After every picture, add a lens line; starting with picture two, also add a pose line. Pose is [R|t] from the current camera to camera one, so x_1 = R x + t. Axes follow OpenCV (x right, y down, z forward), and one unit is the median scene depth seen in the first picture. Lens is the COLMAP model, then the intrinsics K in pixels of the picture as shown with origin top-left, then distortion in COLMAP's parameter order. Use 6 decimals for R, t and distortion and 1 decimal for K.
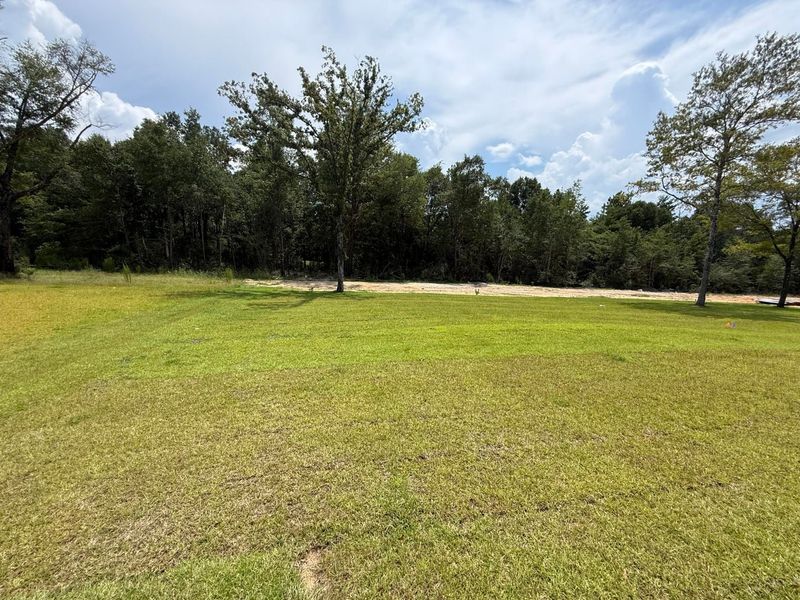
lens RADIAL K [[320.7, 0, 400.0], [0, 320.7, 300.0], [0, 0, 1]] dist [0.000042, 0.000040]
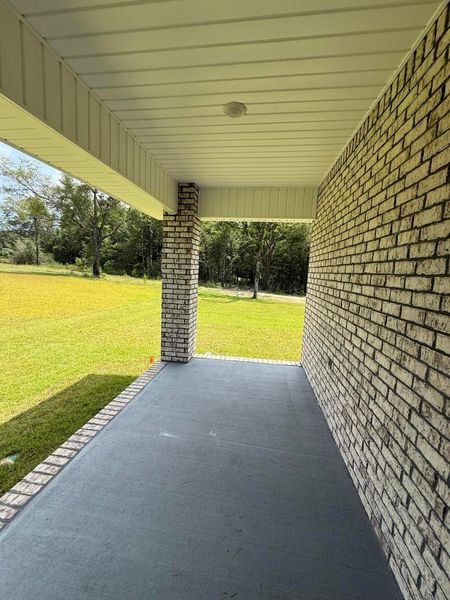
lens RADIAL K [[240.6, 0, 224.1], [0, 240.6, 298.0], [0, 0, 1]] dist [0.000042, 0.000040]
pose [[0.937860, 0.085629, -0.336282, 0.048615], [-0.100580, 0.994556, -0.027258, 0.014484], [0.332117, 0.059387, 0.941367, -0.116397]]
